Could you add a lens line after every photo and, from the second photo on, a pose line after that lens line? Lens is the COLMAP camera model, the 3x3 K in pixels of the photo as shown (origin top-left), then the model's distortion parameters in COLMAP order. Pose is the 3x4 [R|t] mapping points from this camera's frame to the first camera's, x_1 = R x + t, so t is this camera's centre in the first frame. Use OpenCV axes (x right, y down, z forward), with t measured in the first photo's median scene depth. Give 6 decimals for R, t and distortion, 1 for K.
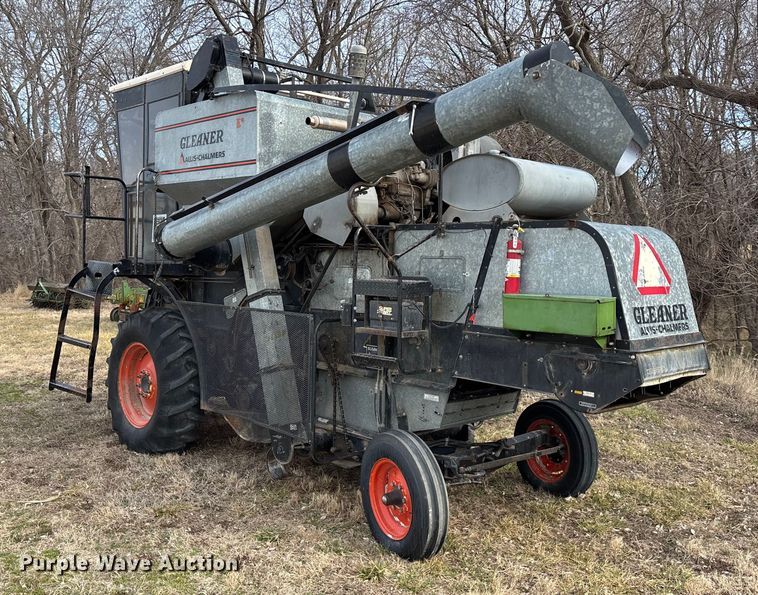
lens RADIAL K [[728.4, 0, 371.2], [0, 728.4, 276.6], [0, 0, 1]] dist [0.131834, 0.000000]
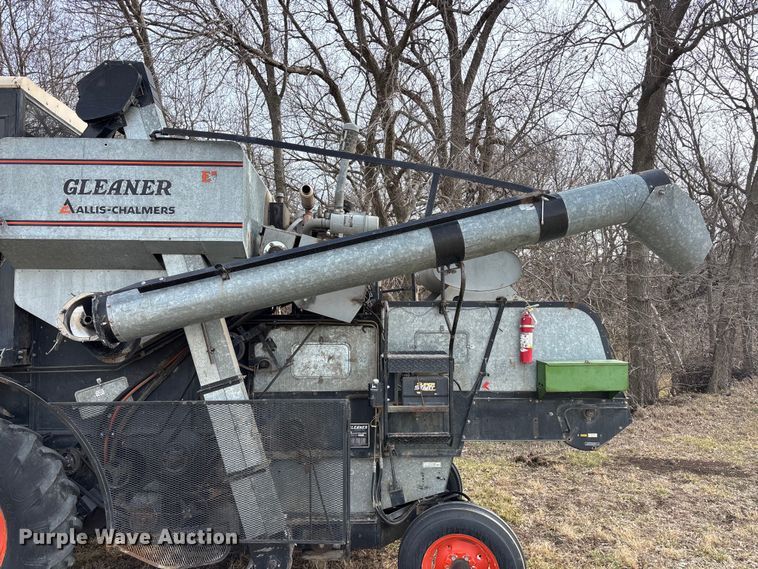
lens RADIAL K [[568.3, 0, 377.4], [0, 568.3, 293.0], [0, 0, 1]] dist [0.055308, -0.053461]
pose [[0.668985, 0.018647, 0.743042, -0.612097], [0.033720, 0.997895, -0.055401, -0.041497], [-0.742510, 0.062118, 0.666948, 0.505157]]
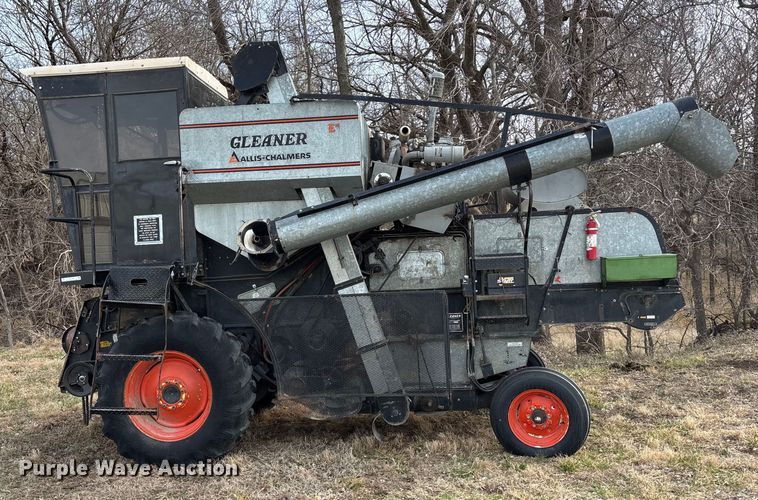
lens RADIAL K [[724.0, 0, 359.3], [0, 724.0, 263.4], [0, 0, 1]] dist [0.077841, 0.000000]
pose [[0.764963, -0.066447, 0.640637, -0.996959], [0.077725, 0.996919, 0.010591, -0.016793], [-0.639367, 0.041692, 0.767771, 0.169413]]
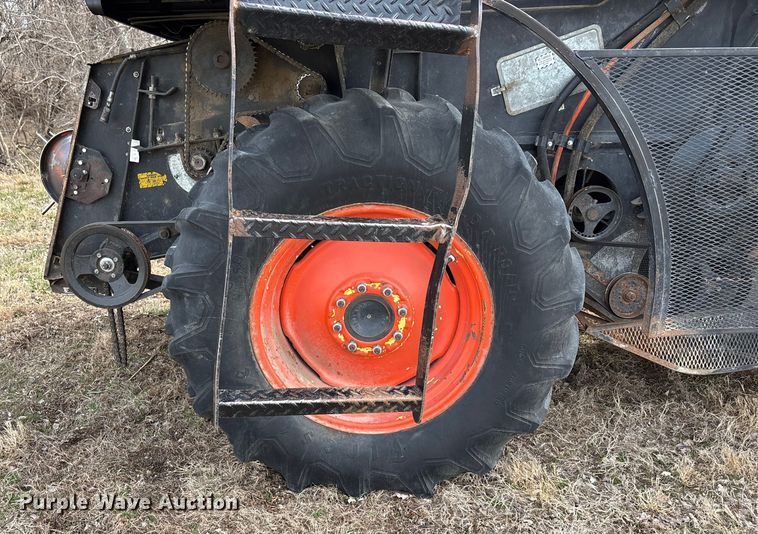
lens RADIAL K [[659.1, 0, 333.7], [0, 659.1, 343.1], [0, 0, 1]] dist [0.004118, -0.001189]
pose [[0.700662, -0.277128, 0.657474, -0.748195], [0.046052, 0.937131, 0.345927, 0.064387], [-0.712005, -0.212099, 0.669374, 1.120002]]
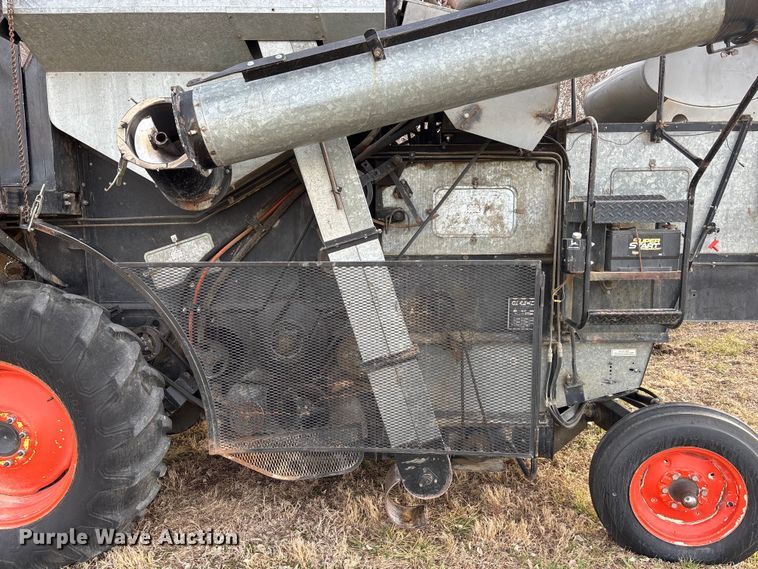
lens RADIAL K [[568.3, 0, 377.6], [0, 568.3, 289.8], [0, 0, 1]] dist [0.055308, -0.053461]
pose [[0.705350, -0.118138, 0.698946, -0.540595], [0.038365, 0.990932, 0.128774, 0.010134], [-0.707821, -0.064016, 0.703486, 0.784598]]
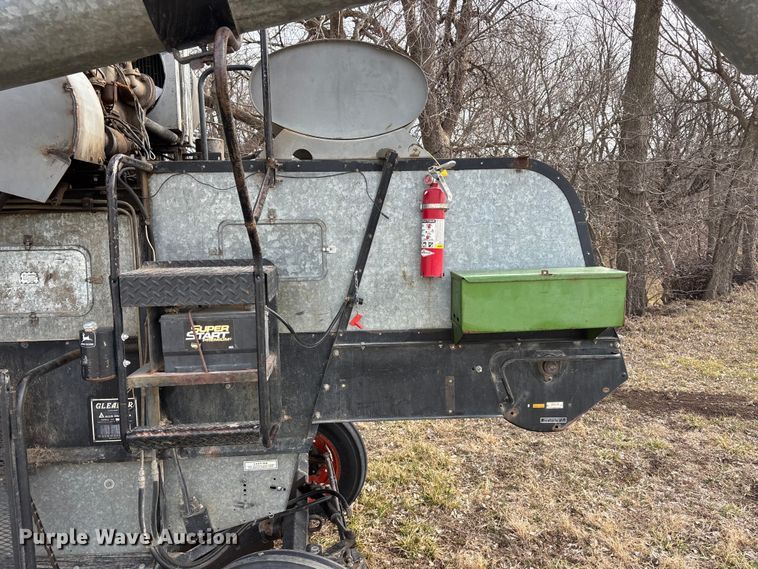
lens RADIAL K [[568.3, 0, 375.9], [0, 568.3, 289.9], [0, 0, 1]] dist [0.055308, -0.053461]
pose [[0.654437, -0.109266, 0.748180, -0.188432], [0.053986, 0.993730, 0.097904, -0.013013], [-0.754187, -0.023681, 0.656232, 0.657368]]
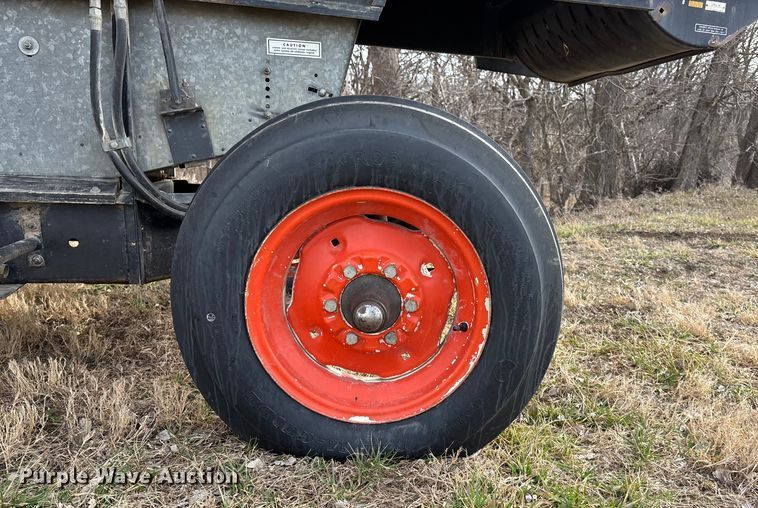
lens RADIAL K [[636.1, 0, 426.8], [0, 636.1, 315.9], [0, 0, 1]] dist [0.038137, -0.037054]
pose [[0.484642, -0.197609, 0.852099, -0.188566], [-0.010696, 0.972736, 0.231668, 0.227029], [-0.874647, -0.121390, 0.469315, 0.803031]]
